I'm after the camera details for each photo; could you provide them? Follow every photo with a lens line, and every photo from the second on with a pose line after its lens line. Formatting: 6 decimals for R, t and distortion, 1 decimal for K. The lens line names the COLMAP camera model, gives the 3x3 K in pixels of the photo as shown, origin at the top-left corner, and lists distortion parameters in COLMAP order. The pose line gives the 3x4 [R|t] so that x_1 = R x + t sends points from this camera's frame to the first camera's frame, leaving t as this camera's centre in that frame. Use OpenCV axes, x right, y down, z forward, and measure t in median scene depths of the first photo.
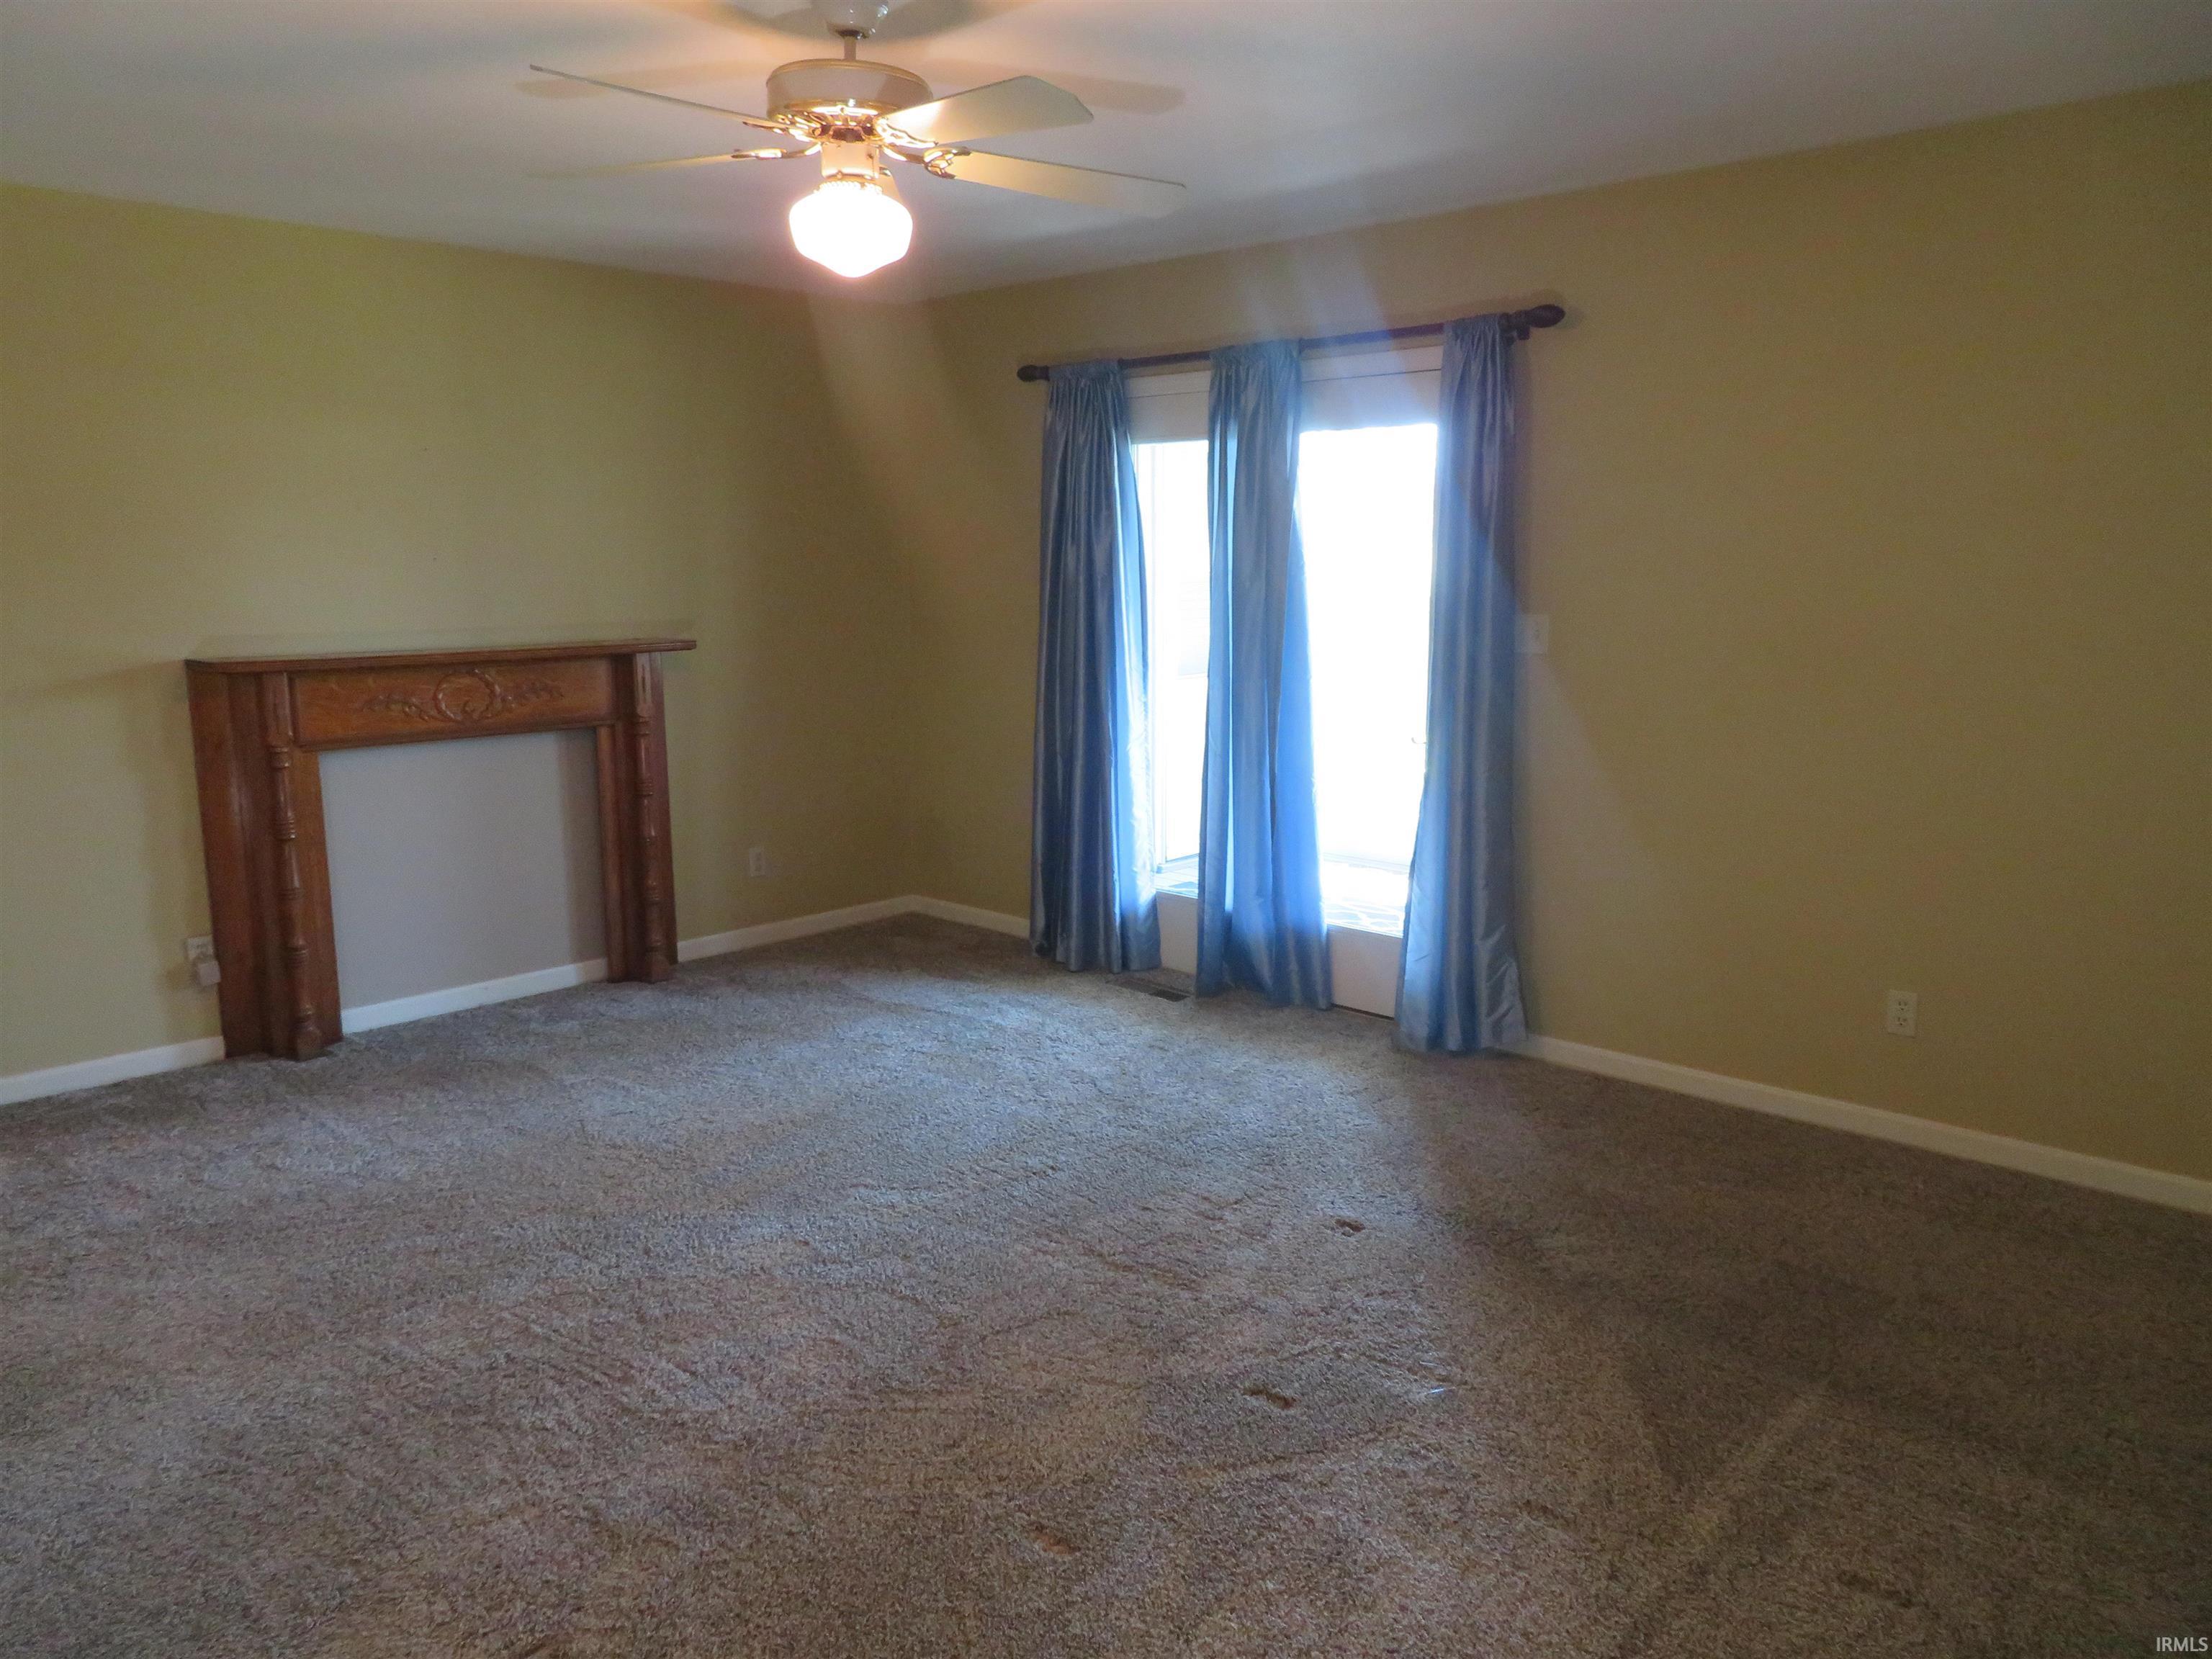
lens RADIAL K [[1590.3, 0, 1090.0], [0, 1590.3, 828.9], [0, 0, 1]] dist [-0.011091, -0.003600]
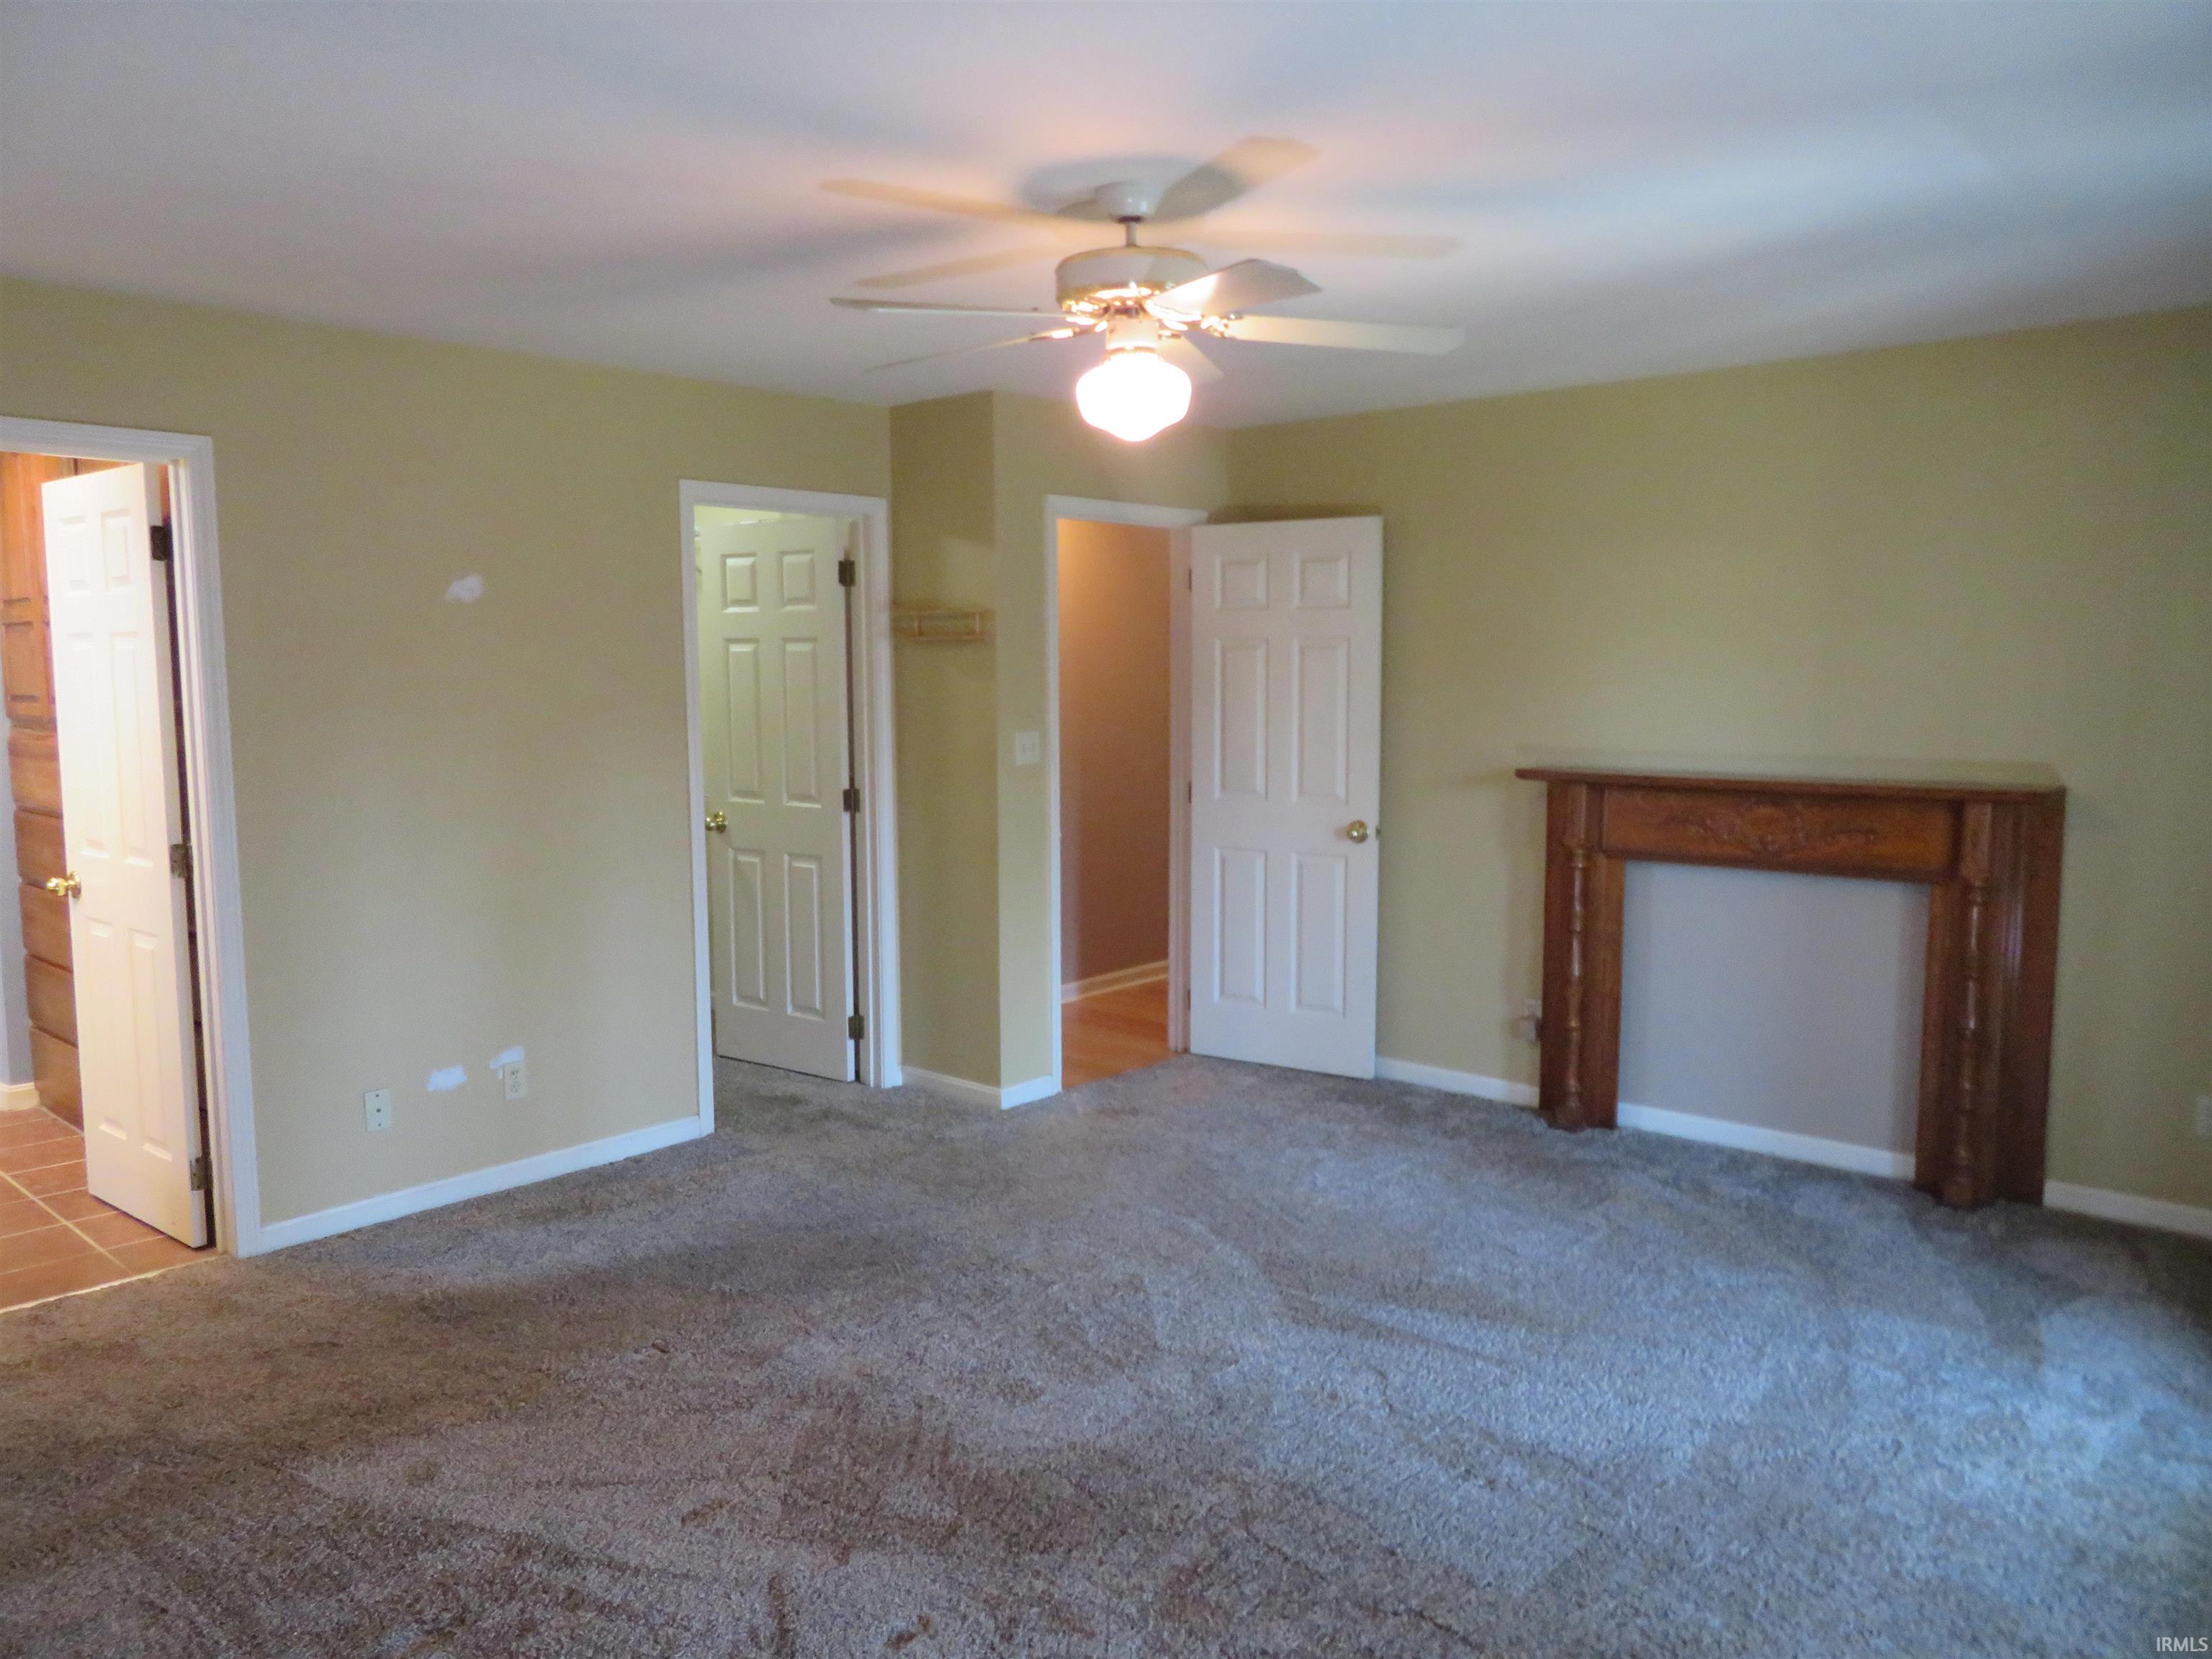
lens RADIAL K [[1590.3, 0, 1090.0], [0, 1590.3, 828.9], [0, 0, 1]] dist [-0.011091, -0.003600]
pose [[0.012872, 0.104230, -0.994470, 0.581877], [-0.159853, 0.981976, 0.100851, -0.119931], [0.987057, 0.157671, 0.029301, 0.602730]]
